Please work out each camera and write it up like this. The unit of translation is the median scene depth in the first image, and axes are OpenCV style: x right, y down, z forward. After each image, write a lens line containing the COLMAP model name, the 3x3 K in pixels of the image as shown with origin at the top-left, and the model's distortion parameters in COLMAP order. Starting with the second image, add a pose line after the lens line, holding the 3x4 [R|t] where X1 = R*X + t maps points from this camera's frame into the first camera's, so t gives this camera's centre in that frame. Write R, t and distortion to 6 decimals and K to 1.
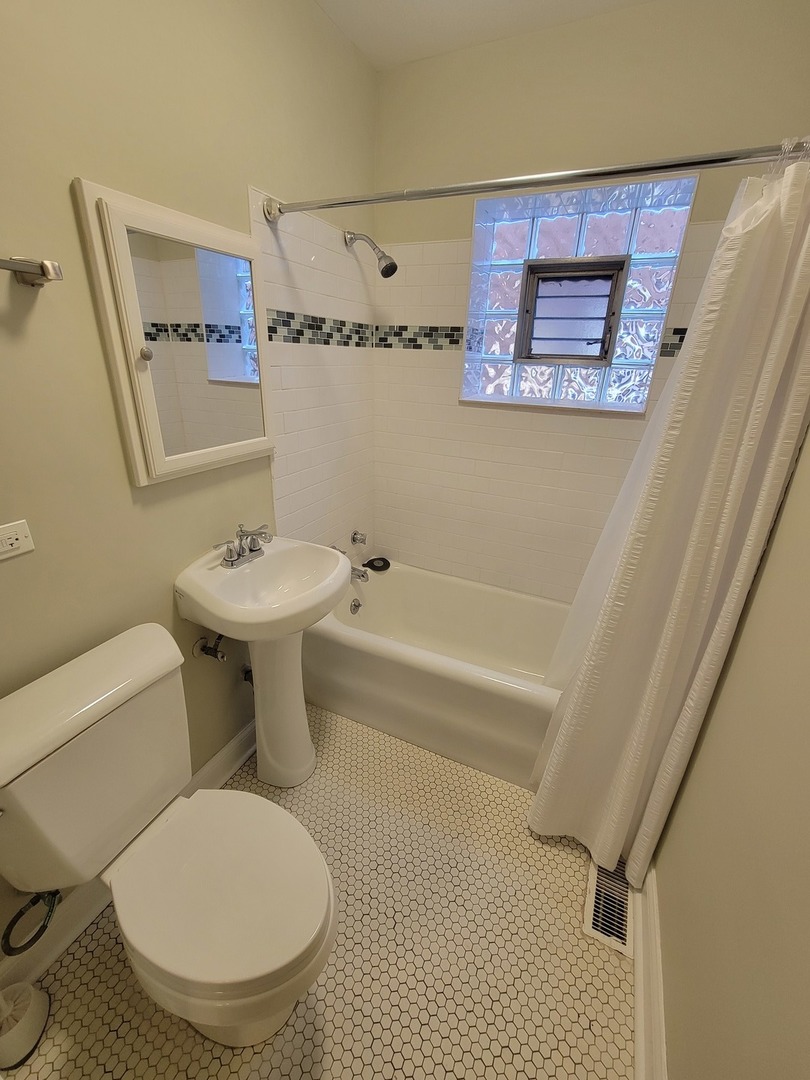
lens RADIAL K [[442.4, 0, 407.1], [0, 442.4, 543.4], [0, 0, 1]] dist [-0.007071, 0.003400]
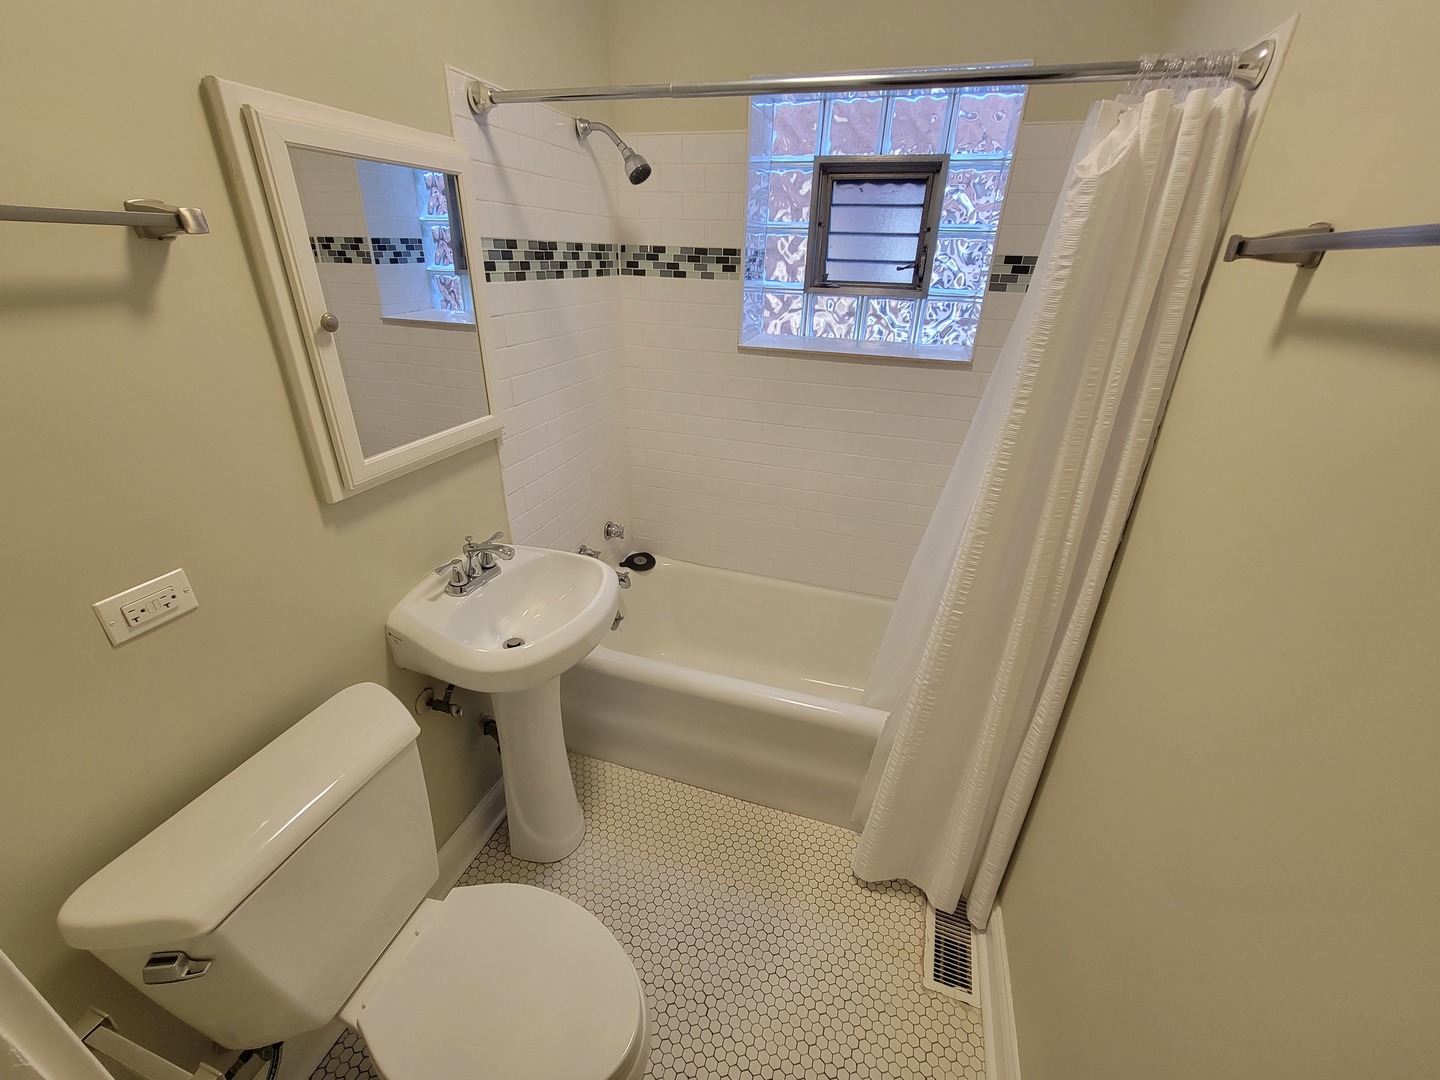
lens RADIAL K [[589.8, 0, 716.0], [0, 589.8, 542.1], [0, 0, 1]] dist [-0.007071, 0.003400]
pose [[0.991975, -0.061485, 0.110480, -0.068080], [0.053646, 0.995919, 0.072575, -0.078924], [-0.114492, -0.066066, 0.991225, -0.033868]]
